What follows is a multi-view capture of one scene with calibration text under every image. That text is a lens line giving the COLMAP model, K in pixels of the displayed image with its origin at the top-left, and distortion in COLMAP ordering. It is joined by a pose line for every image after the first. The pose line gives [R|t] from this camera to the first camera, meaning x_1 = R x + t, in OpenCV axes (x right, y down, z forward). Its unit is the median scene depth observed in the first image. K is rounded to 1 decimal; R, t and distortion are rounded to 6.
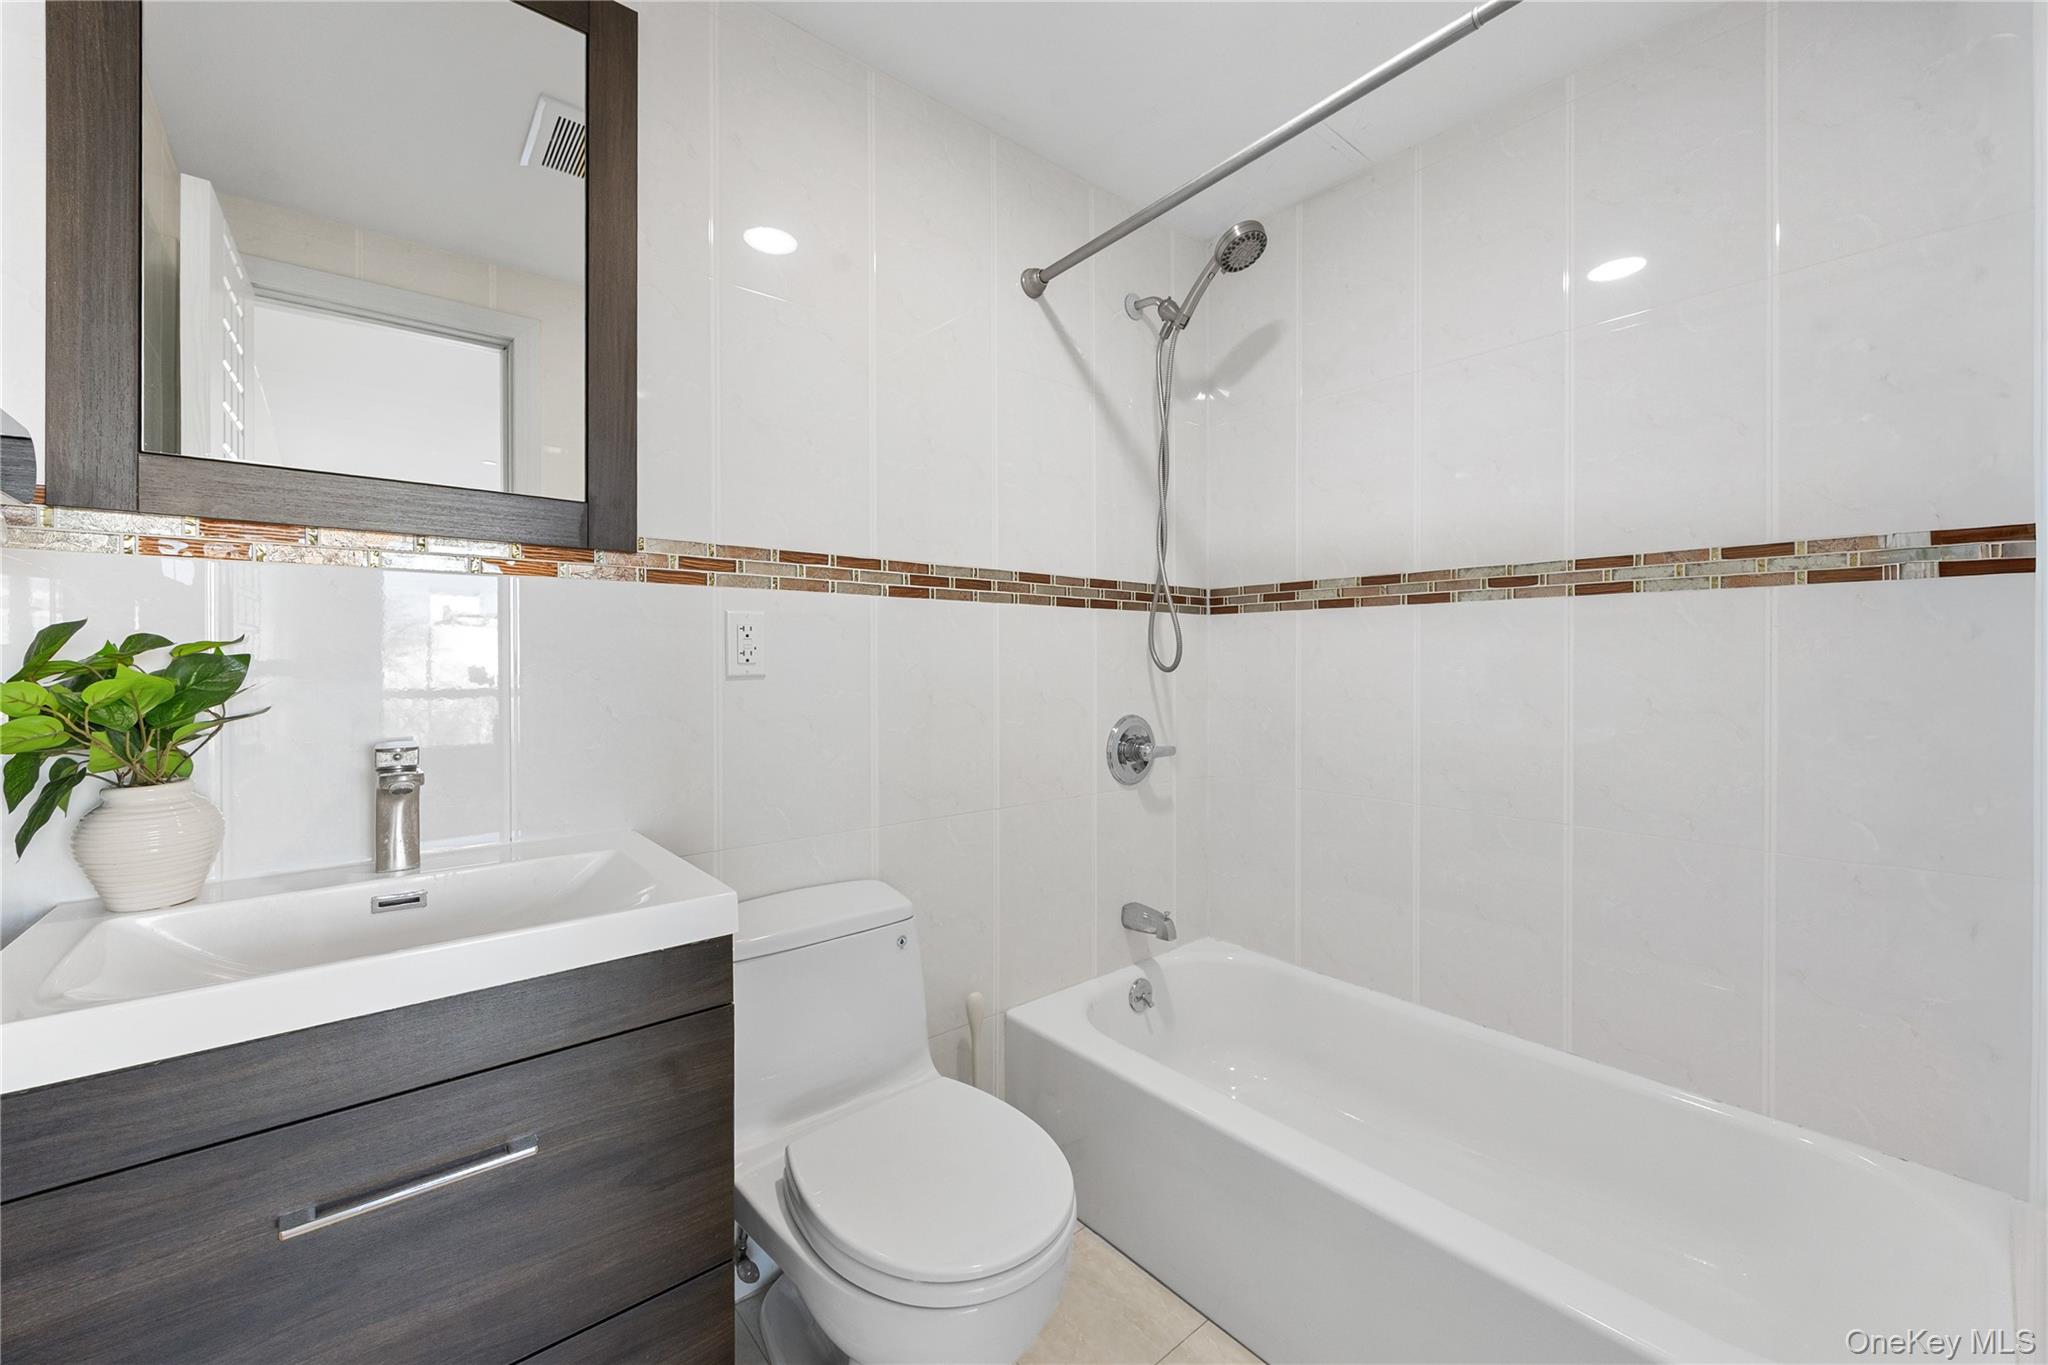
lens RADIAL K [[787.4, 0, 1007.7], [0, 787.4, 668.3], [0, 0, 1]] dist [-0.001969, 0.001550]
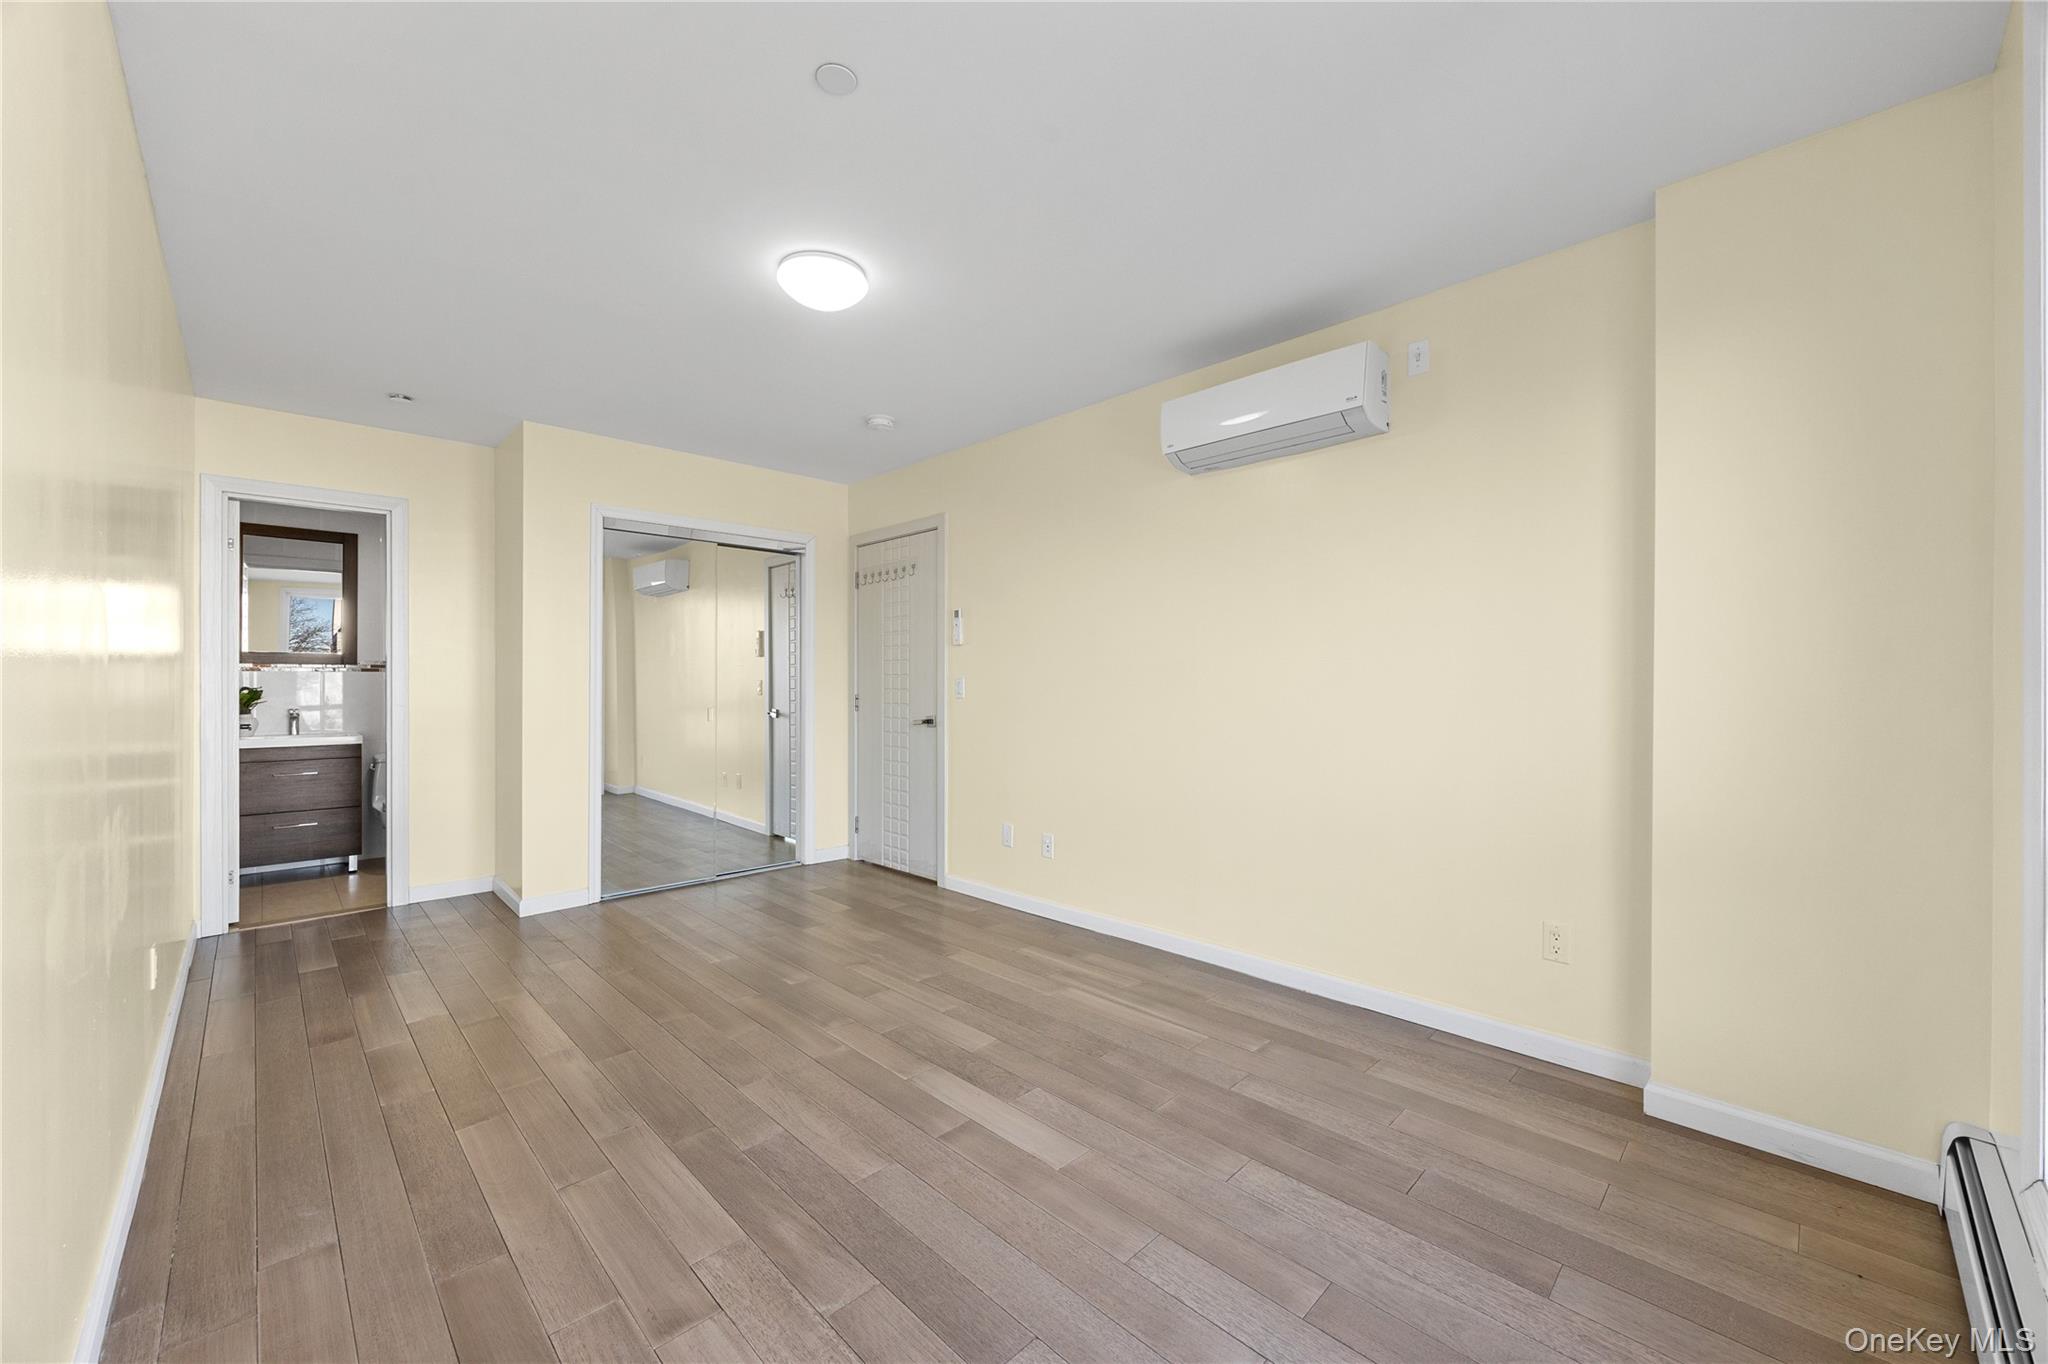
lens RADIAL K [[787.4, 0, 1009.7], [0, 787.4, 697.2], [0, 0, 1]] dist [-0.001969, 0.001550]
pose [[0.997228, 0.005955, 0.074163, 3.434383], [-0.006063, 0.999981, 0.001231, -0.008049], [-0.074154, -0.001677, 0.997245, -4.380773]]
